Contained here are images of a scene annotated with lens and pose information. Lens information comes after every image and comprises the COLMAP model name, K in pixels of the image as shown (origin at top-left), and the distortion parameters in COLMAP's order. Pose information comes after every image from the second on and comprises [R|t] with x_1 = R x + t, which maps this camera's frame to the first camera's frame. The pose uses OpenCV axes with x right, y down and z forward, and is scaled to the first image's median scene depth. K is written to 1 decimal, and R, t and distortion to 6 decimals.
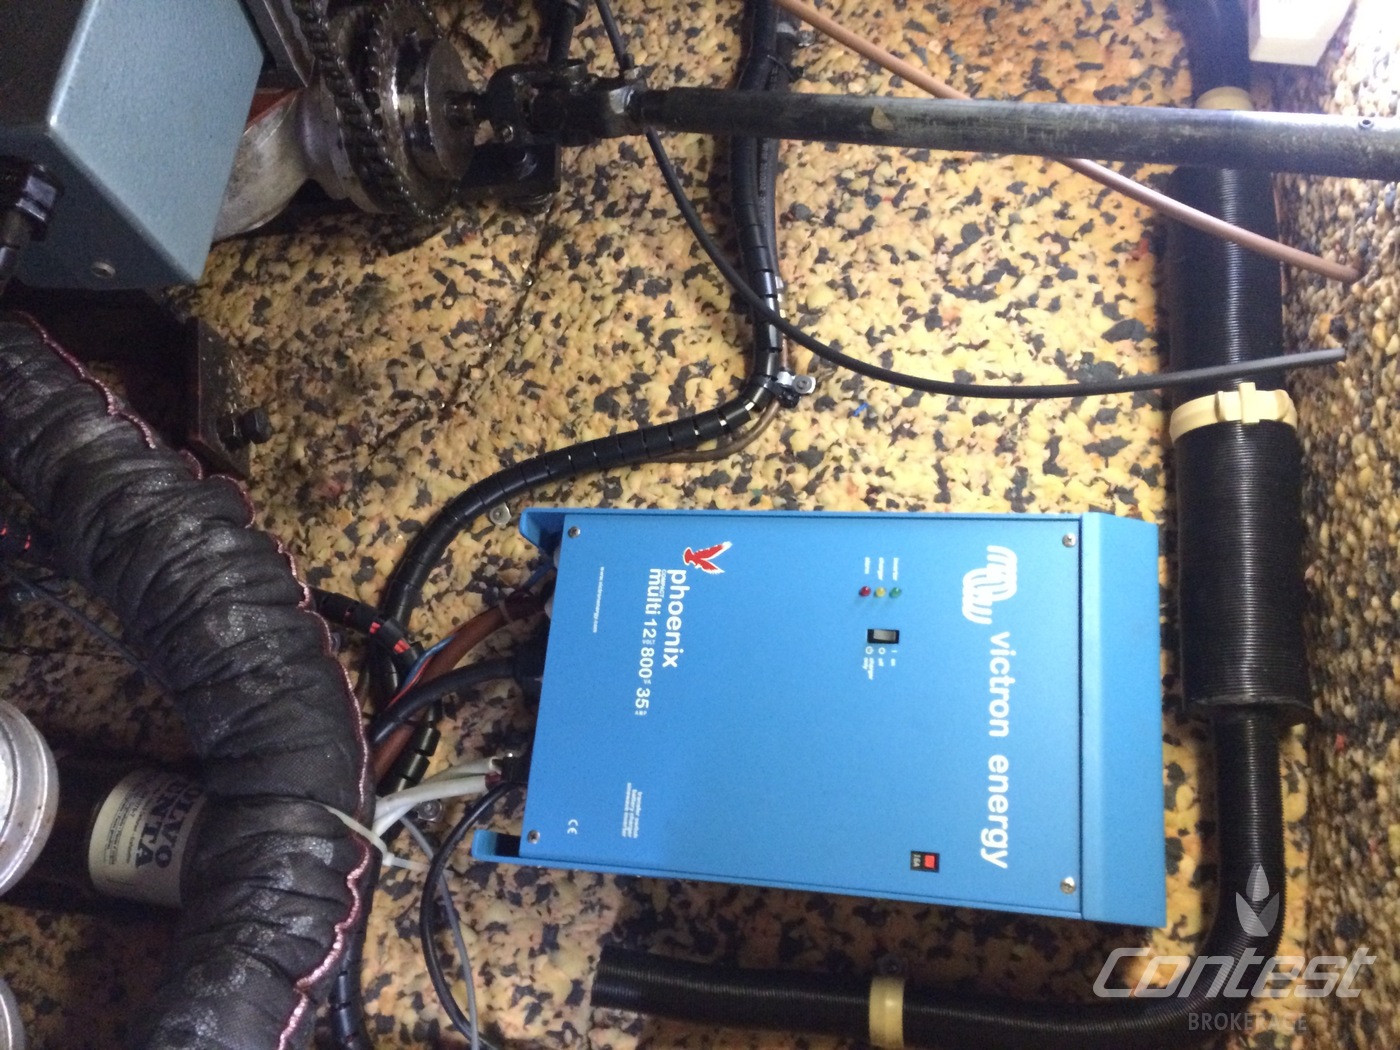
lens RADIAL K [[1170.4, 0, 692.4], [0, 1170.4, 506.8], [0, 0, 1]] dist [0.084107, -0.102715]
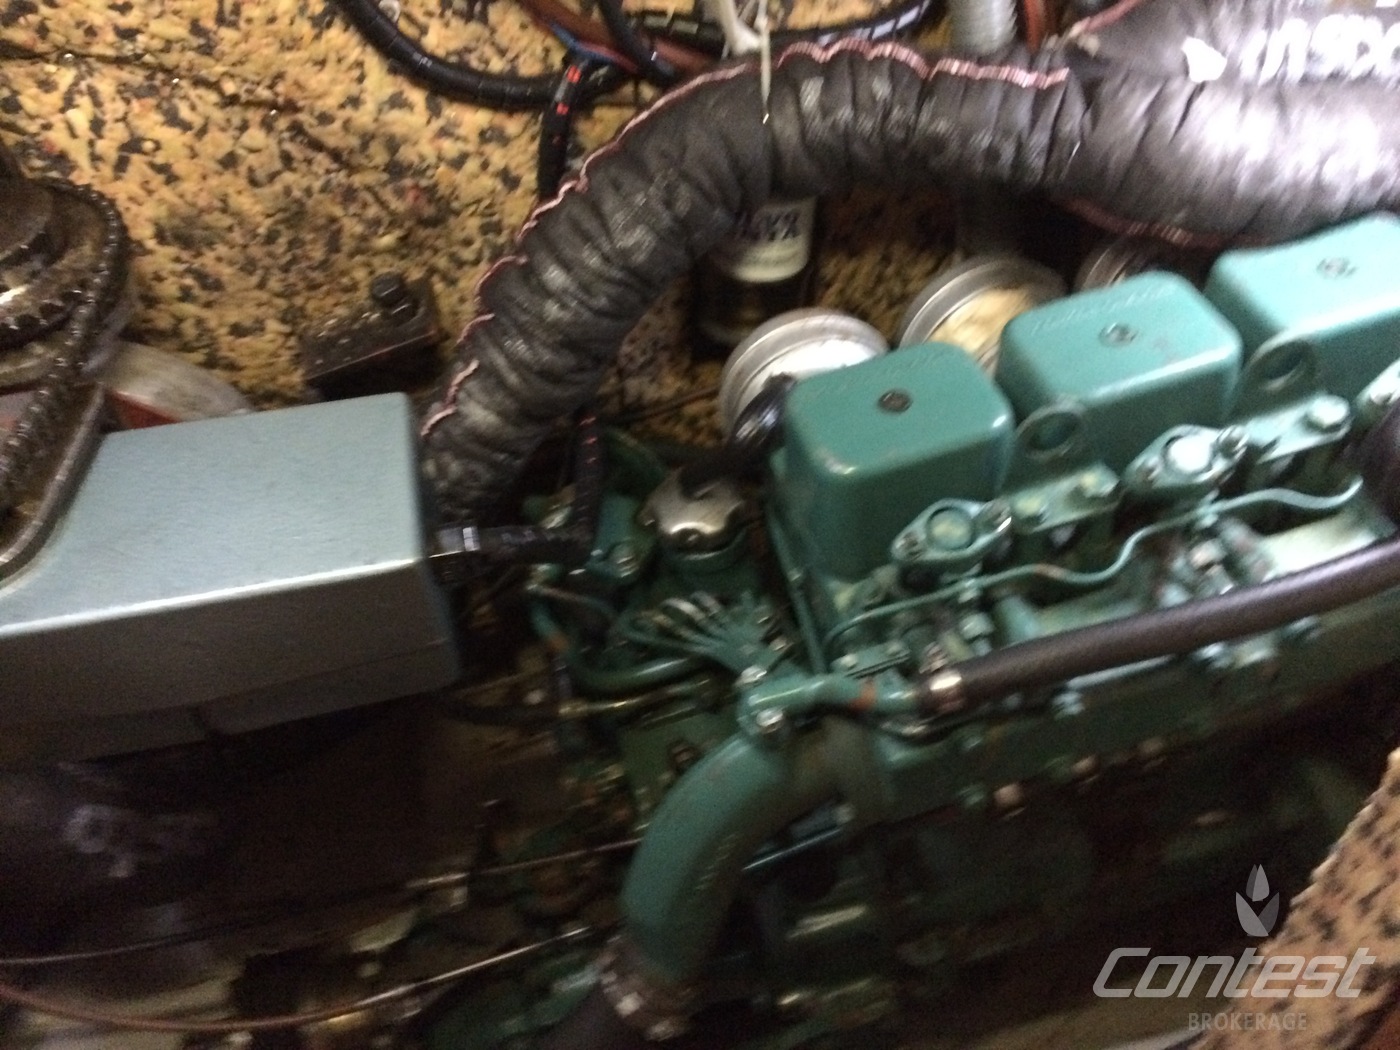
lens RADIAL K [[1145.1, 0, 698.5], [0, 1145.1, 494.1], [0, 0, 1]] dist [0.087893, -0.128725]
pose [[-0.146974, -0.762298, -0.630317, 0.072147], [0.832345, -0.439602, 0.337568, -0.249274], [-0.534416, -0.475028, 0.699105, 0.096677]]
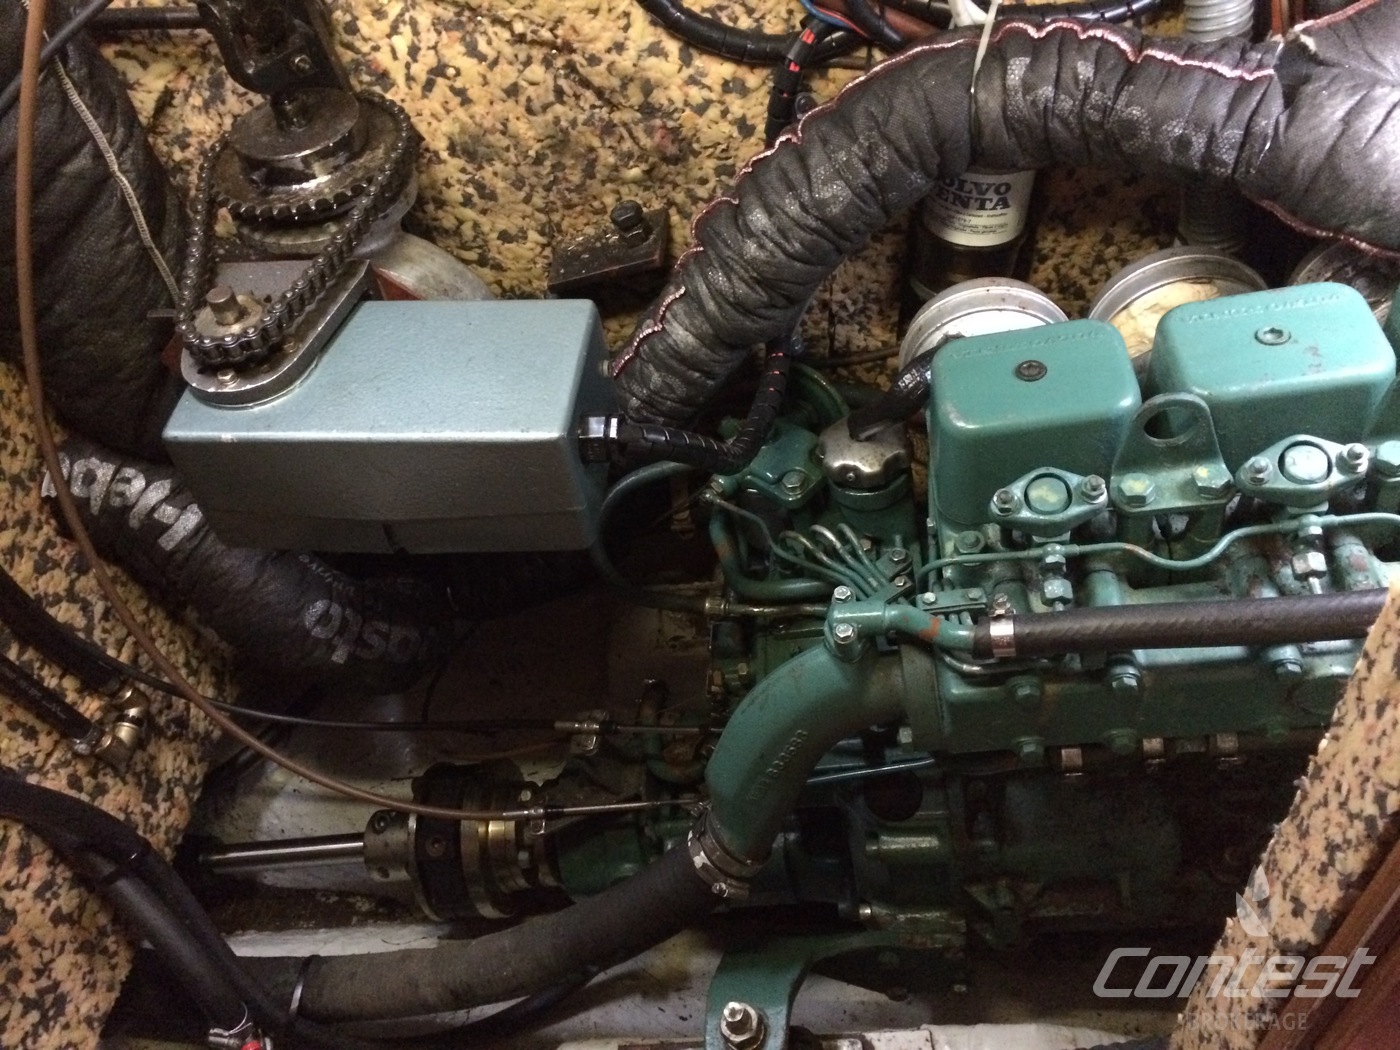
lens RADIAL K [[1164.1, 0, 698.7], [0, 1164.1, 482.9], [0, 0, 1]] dist [0.092161, -0.122185]
pose [[-0.180012, -0.774173, -0.606838, 0.098246], [0.952271, -0.291766, 0.089739, -0.174487], [-0.246528, -0.561720, 0.789743, -0.045887]]
